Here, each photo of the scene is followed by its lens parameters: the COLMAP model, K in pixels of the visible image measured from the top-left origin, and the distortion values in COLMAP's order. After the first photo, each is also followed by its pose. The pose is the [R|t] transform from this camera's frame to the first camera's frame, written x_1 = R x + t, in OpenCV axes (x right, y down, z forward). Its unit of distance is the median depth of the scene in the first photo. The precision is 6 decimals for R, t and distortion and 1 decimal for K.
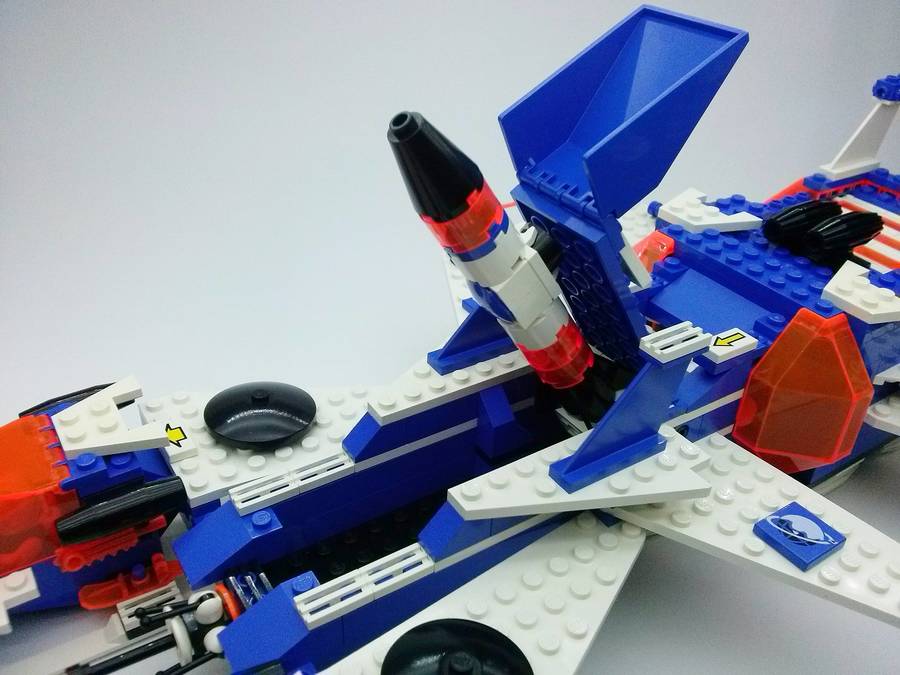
lens RADIAL K [[790.3, 0, 449.7], [0, 790.3, 352.6], [0, 0, 1]] dist [0.082193, -0.273630]
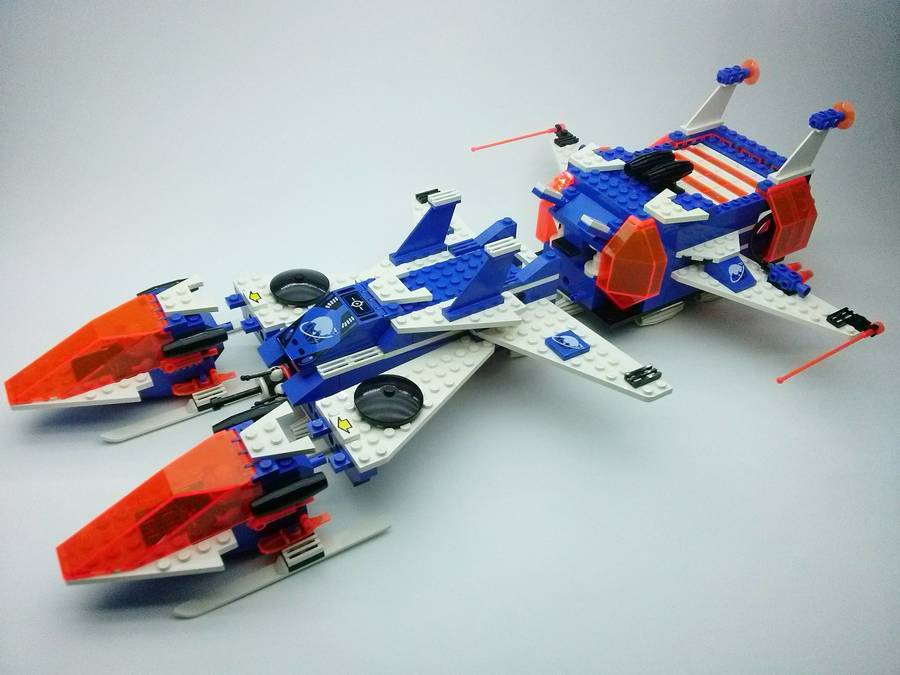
lens RADIAL K [[798.0, 0, 444.9], [0, 798.0, 345.3], [0, 0, 1]] dist [0.117258, -0.386520]
pose [[0.998425, 0.009025, -0.055373, 0.233757], [-0.003840, 0.995654, 0.093047, 0.043229], [0.055972, -0.092688, 0.994121, -0.974150]]
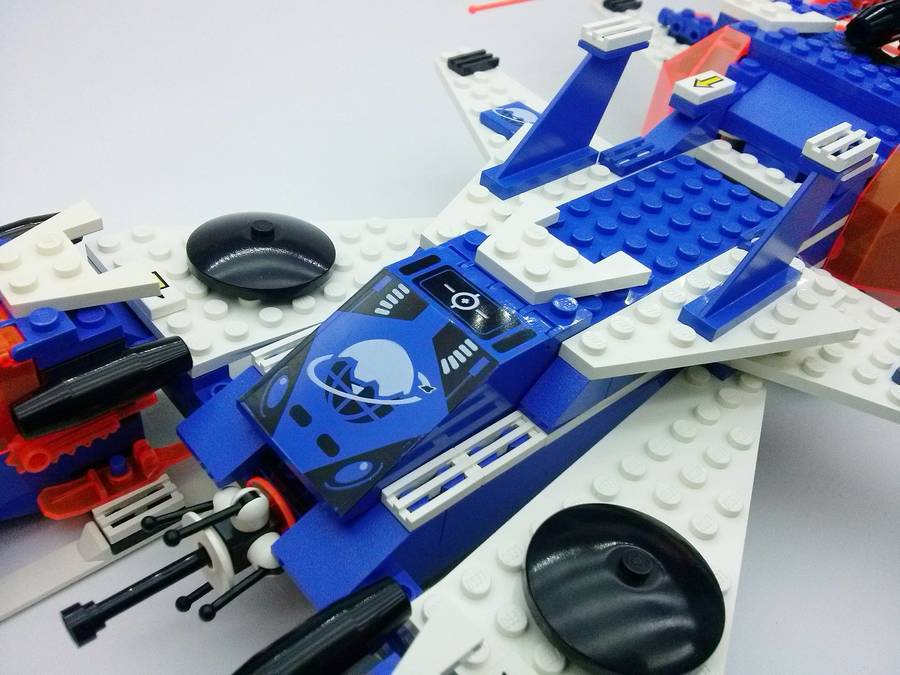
lens RADIAL K [[798.0, 0, 444.9], [0, 798.0, 345.3], [0, 0, 1]] dist [0.117258, -0.386520]
pose [[0.986152, -0.033503, 0.162423, -0.221266], [0.006643, 0.986576, 0.163169, 0.045823], [-0.165709, -0.159830, 0.973137, 0.245217]]
